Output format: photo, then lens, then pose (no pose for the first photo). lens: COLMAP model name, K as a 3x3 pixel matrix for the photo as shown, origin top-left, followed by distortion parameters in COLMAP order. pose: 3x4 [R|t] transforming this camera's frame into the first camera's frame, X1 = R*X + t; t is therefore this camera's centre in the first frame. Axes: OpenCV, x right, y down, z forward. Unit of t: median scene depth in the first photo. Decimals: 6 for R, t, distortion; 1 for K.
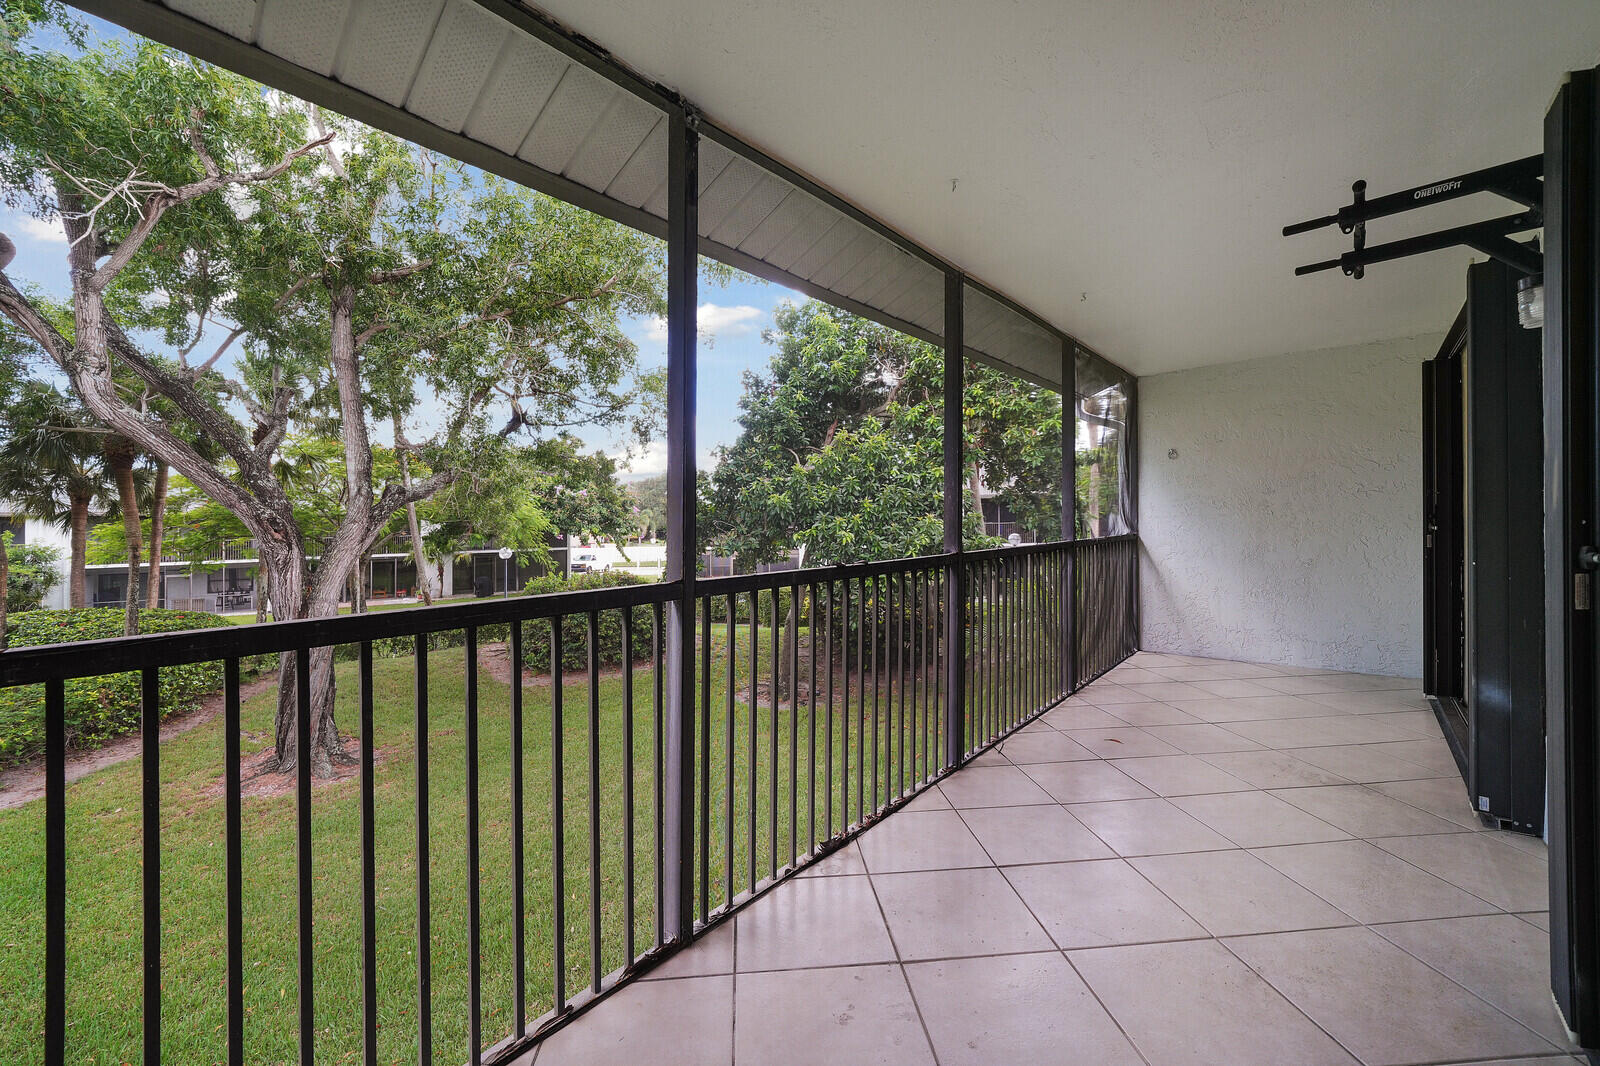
lens RADIAL K [[643.3, 0, 782.9], [0, 643.3, 526.9], [0, 0, 1]] dist [-0.006822, -0.000055]
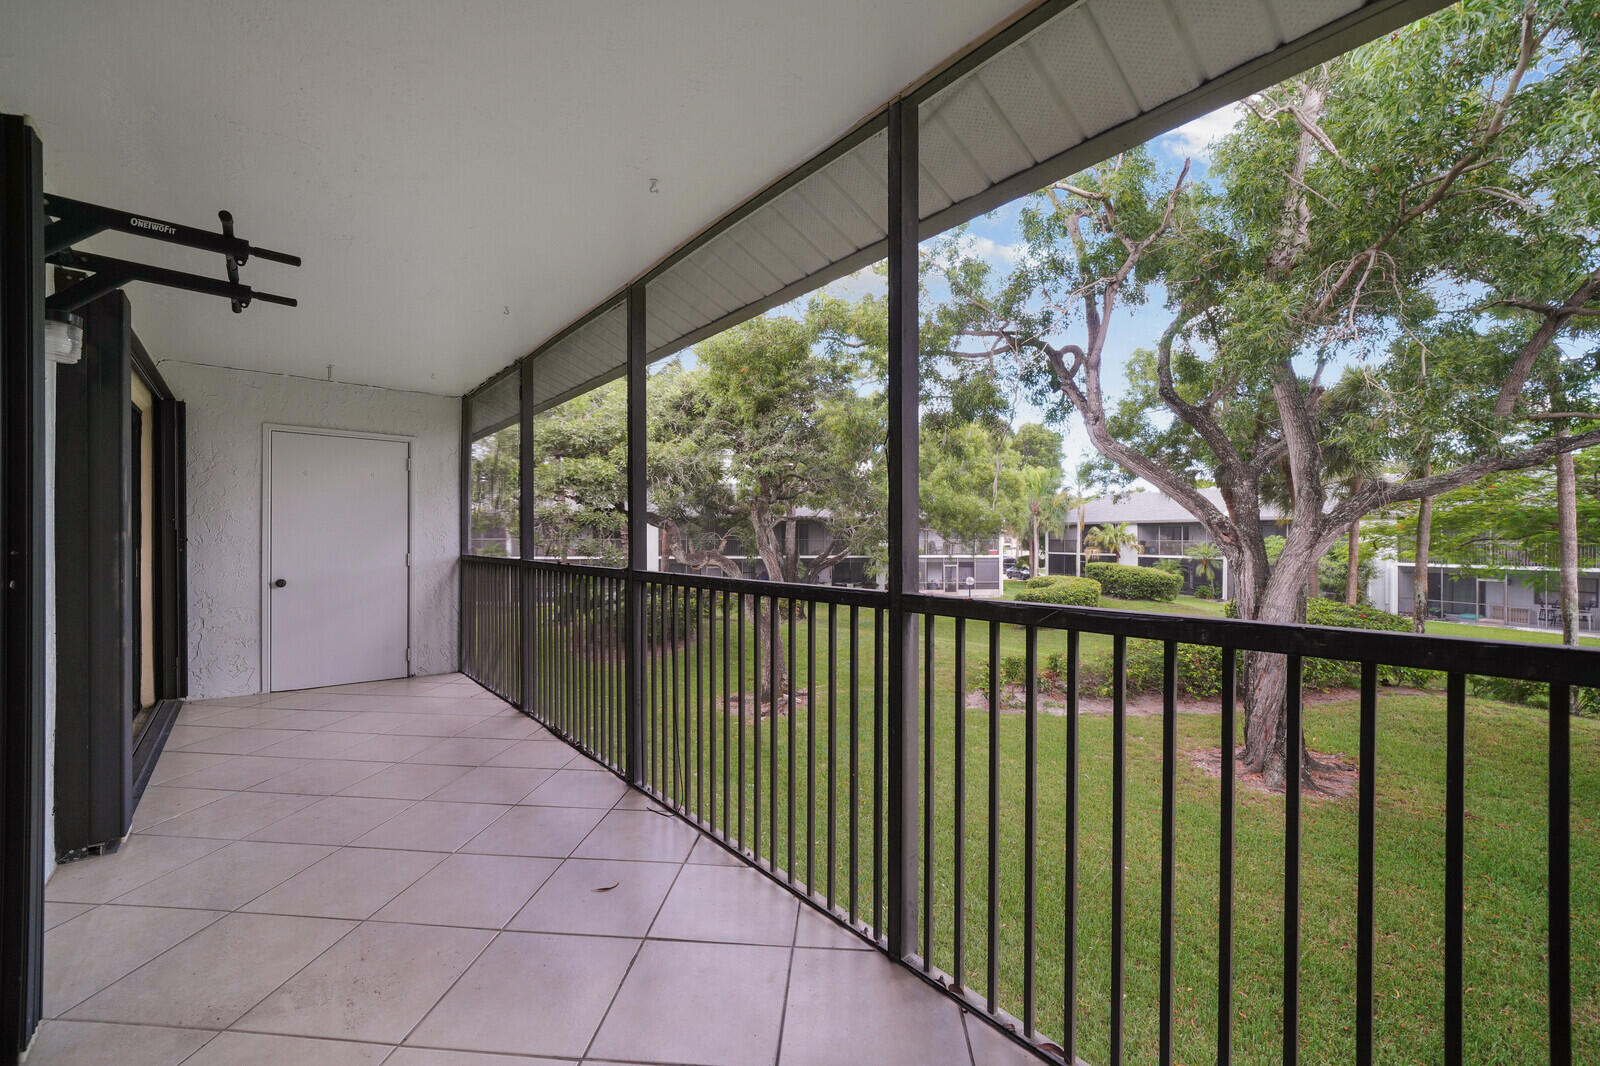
lens RADIAL K [[627.1, 0, 780.6], [0, 627.1, 531.1], [0, 0, 1]] dist [-0.008419, -0.000144]
pose [[-0.148367, 0.010770, -0.988874, 0.316857], [-0.003006, 0.999931, 0.011341, -0.007816], [0.988928, 0.004656, -0.148324, 0.362980]]
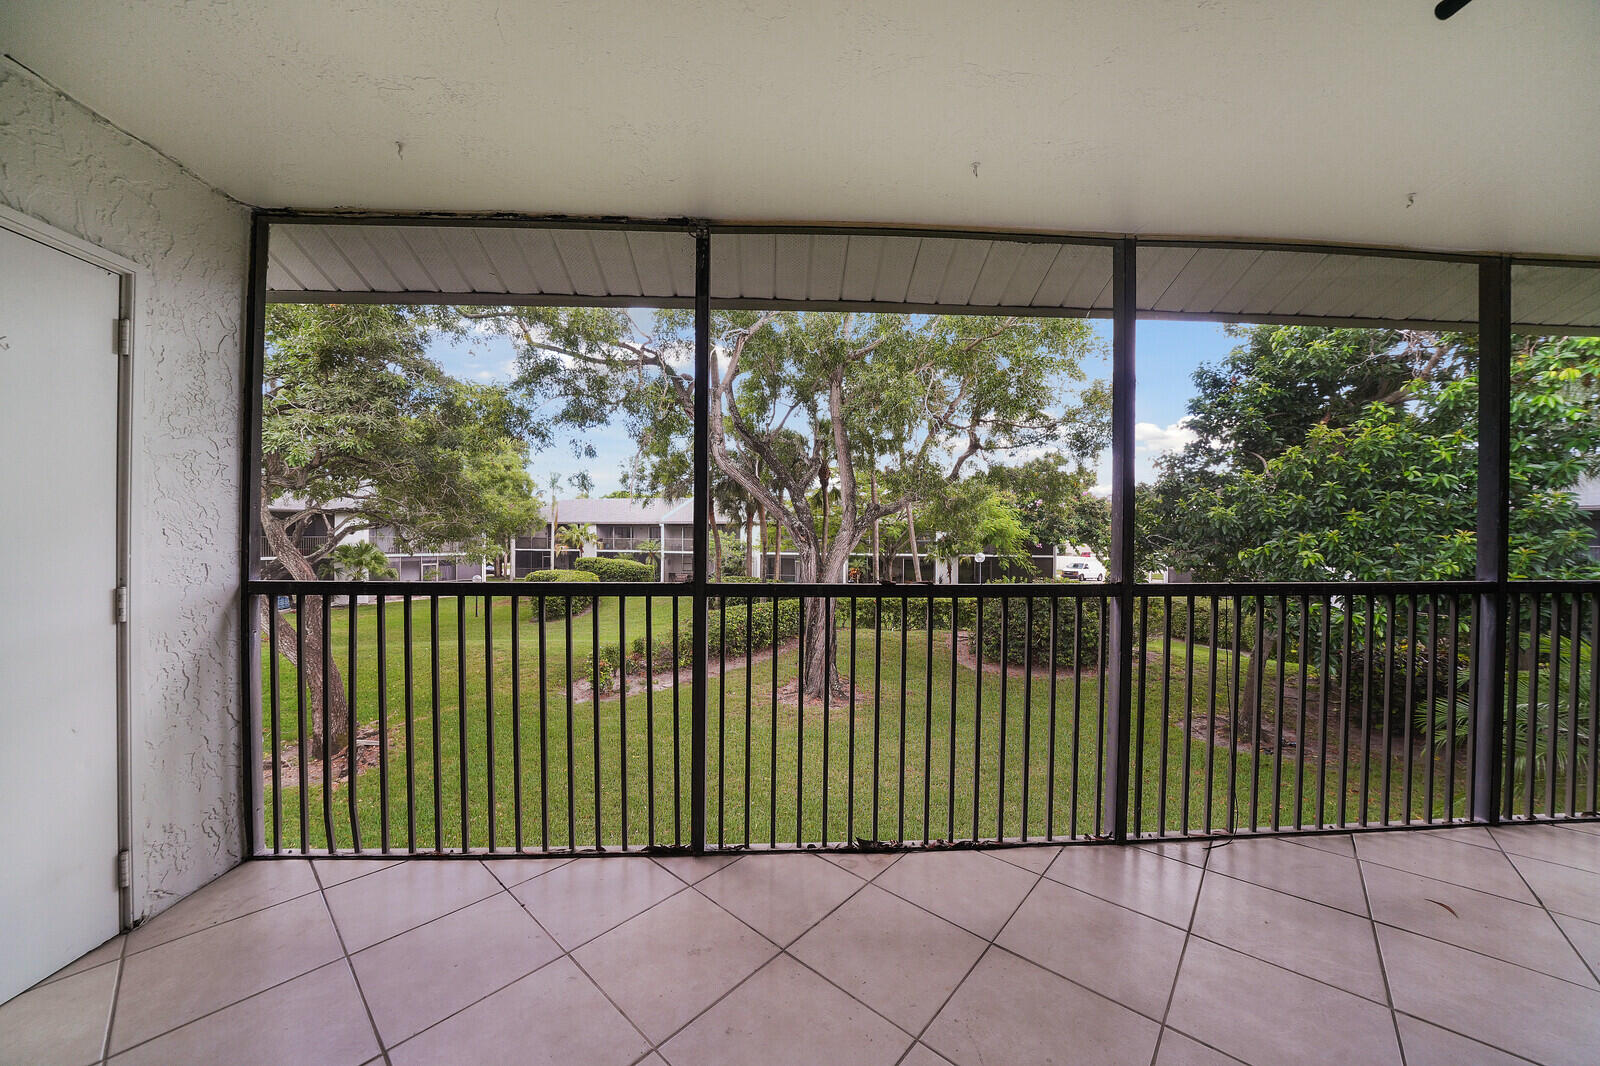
lens RADIAL K [[554.9, 0, 799.3], [0, 554.9, 537.6], [0, 0, 1]] dist [-0.011063, 0.000070]
pose [[0.699976, 0.025184, -0.713723, 0.132129], [-0.022665, 0.999658, 0.013045, -0.004335], [0.713807, 0.007046, 0.700307, 0.057451]]
